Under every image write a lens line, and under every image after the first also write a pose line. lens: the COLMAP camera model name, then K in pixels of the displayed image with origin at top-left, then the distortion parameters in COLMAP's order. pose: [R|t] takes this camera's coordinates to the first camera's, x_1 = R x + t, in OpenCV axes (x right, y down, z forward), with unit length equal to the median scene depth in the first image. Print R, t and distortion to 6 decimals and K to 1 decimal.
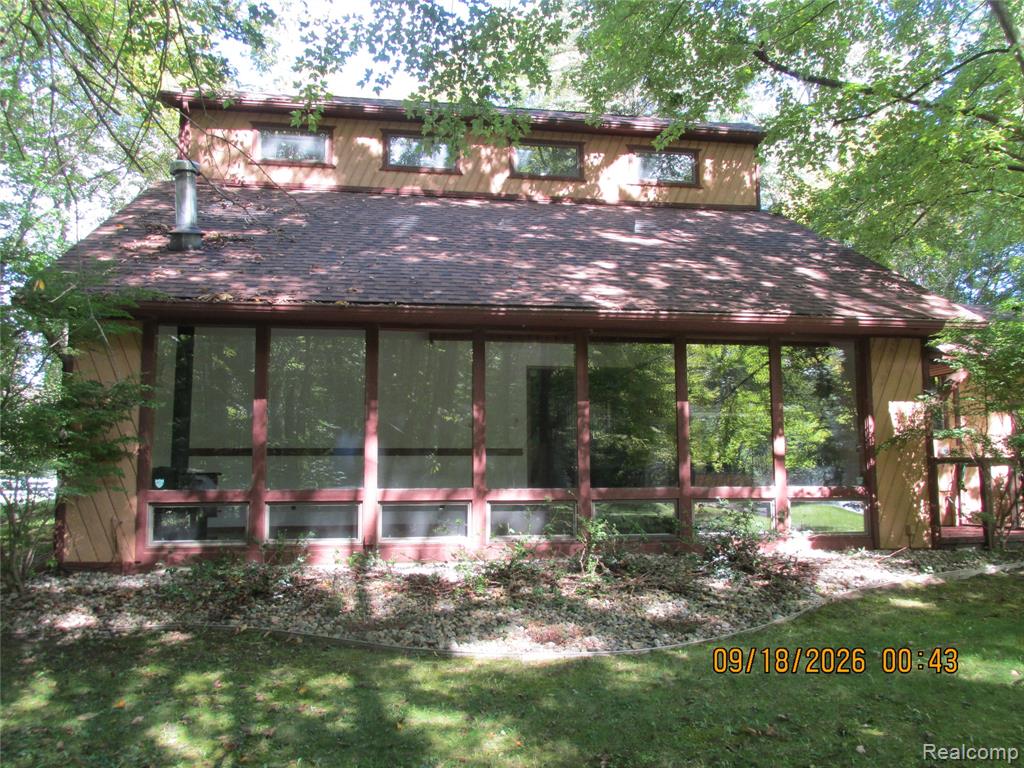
lens RADIAL K [[854.5, 0, 513.4], [0, 854.5, 385.9], [0, 0, 1]] dist [-0.033136, 0.013907]
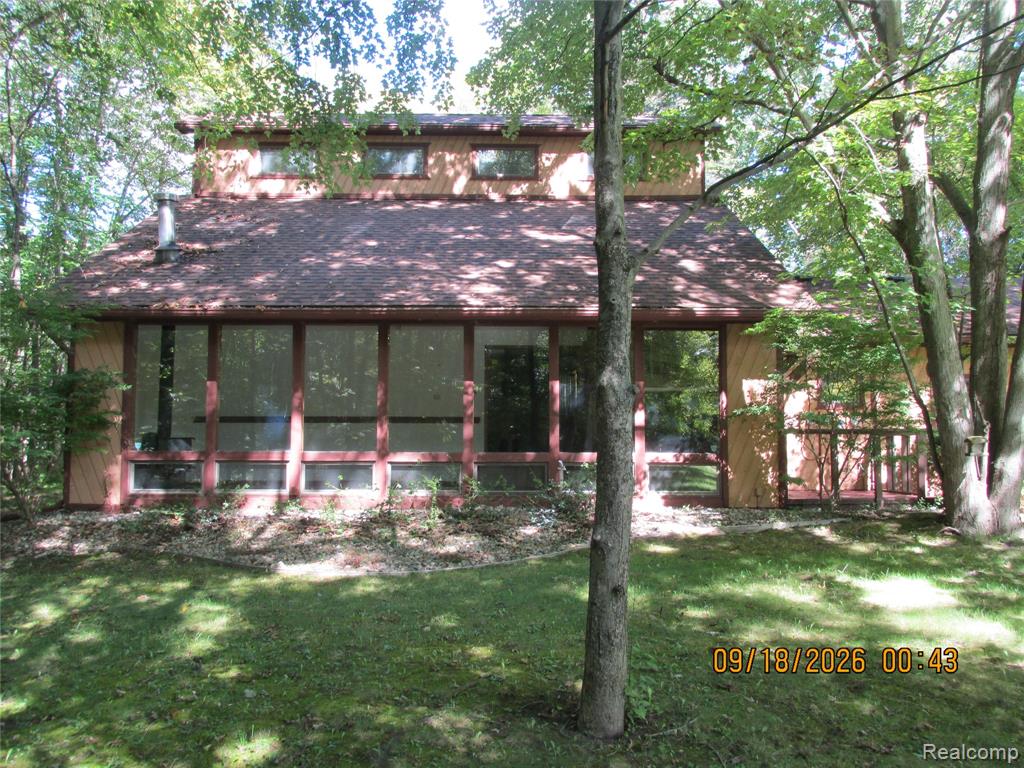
lens RADIAL K [[854.5, 0, 511.2], [0, 854.5, 383.9], [0, 0, 1]] dist [-0.033136, 0.013907]
pose [[0.988664, -0.001530, -0.150139, 0.306713], [0.008097, 0.999036, 0.043135, -0.028363], [0.149928, -0.043862, 0.987723, -0.179349]]
